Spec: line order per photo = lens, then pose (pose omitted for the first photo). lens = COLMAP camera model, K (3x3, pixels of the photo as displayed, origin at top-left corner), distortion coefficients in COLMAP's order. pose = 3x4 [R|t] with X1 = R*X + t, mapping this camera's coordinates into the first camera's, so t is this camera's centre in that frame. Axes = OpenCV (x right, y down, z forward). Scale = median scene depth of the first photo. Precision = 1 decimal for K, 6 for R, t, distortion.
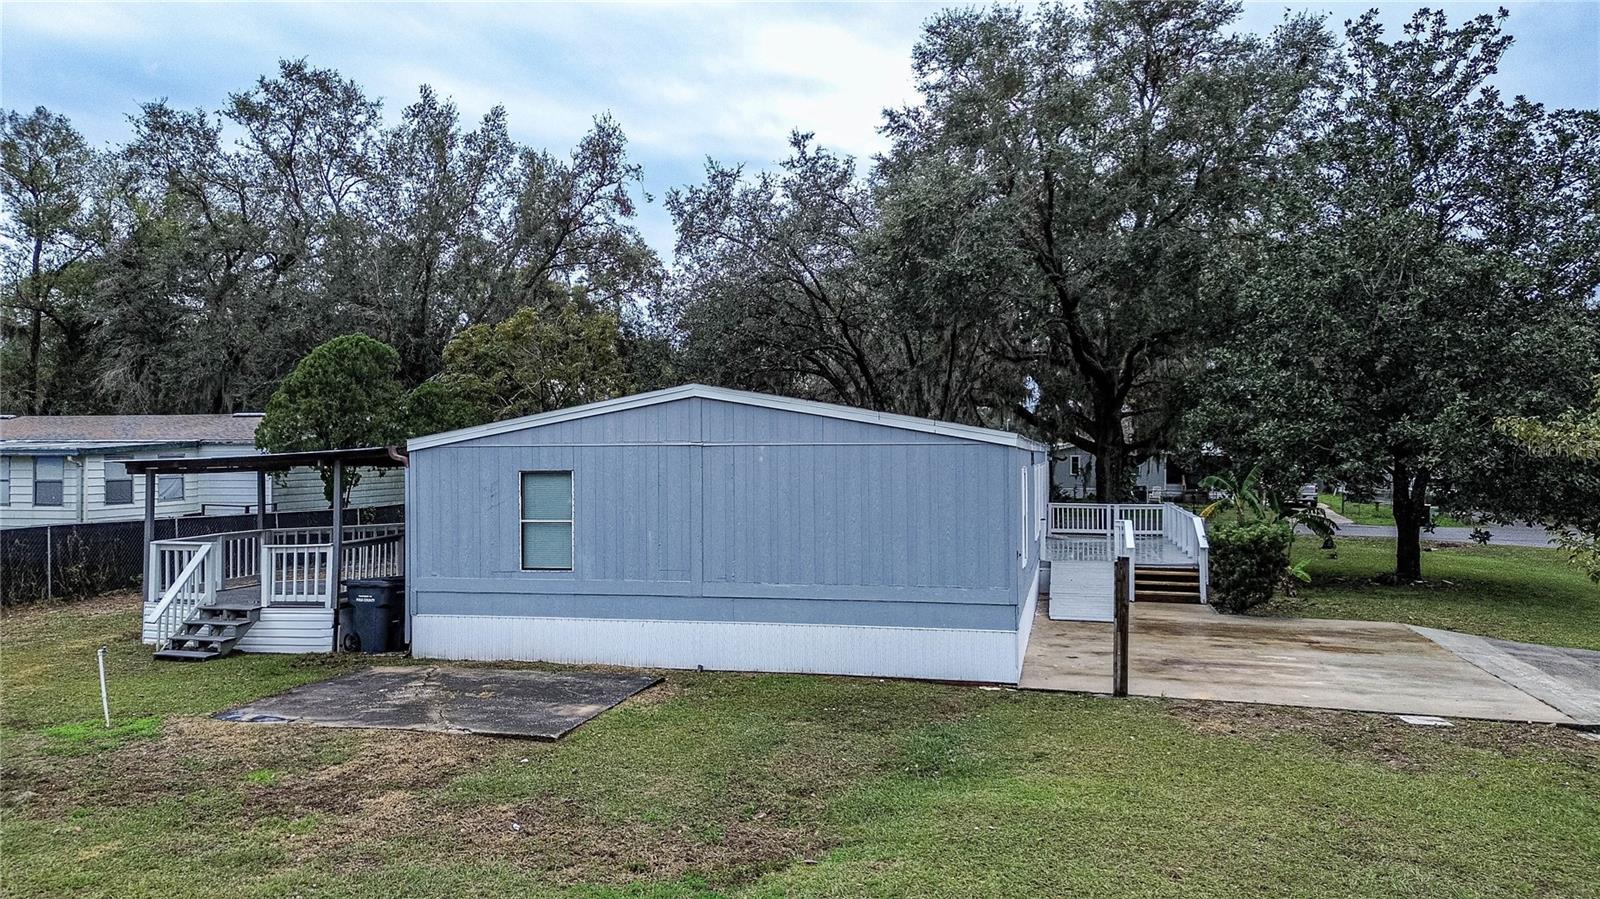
lens RADIAL K [[1131.5, 0, 788.0], [0, 1131.5, 446.9], [0, 0, 1]] dist [0.052827, -0.045366]
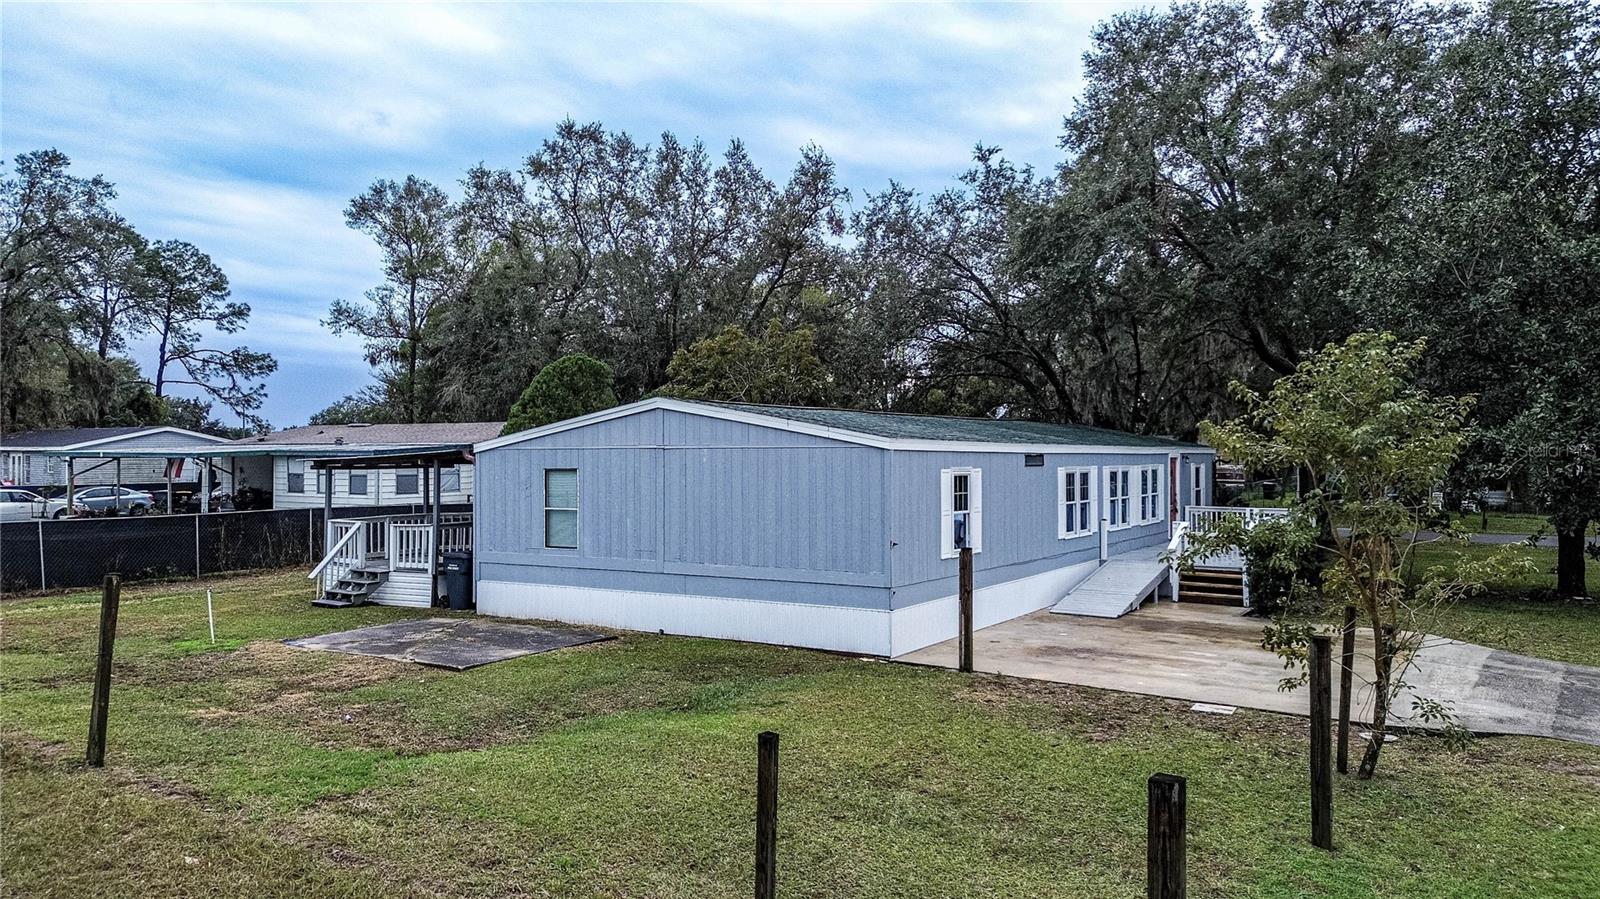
lens RADIAL K [[1131.5, 0, 801.0], [0, 1131.5, 446.3], [0, 0, 1]] dist [0.052827, -0.045366]
pose [[0.947282, -0.000694, -0.320401, 0.407894], [0.000039, 0.999998, -0.002050, -0.000718], [0.320402, 0.001930, 0.947280, -0.090748]]
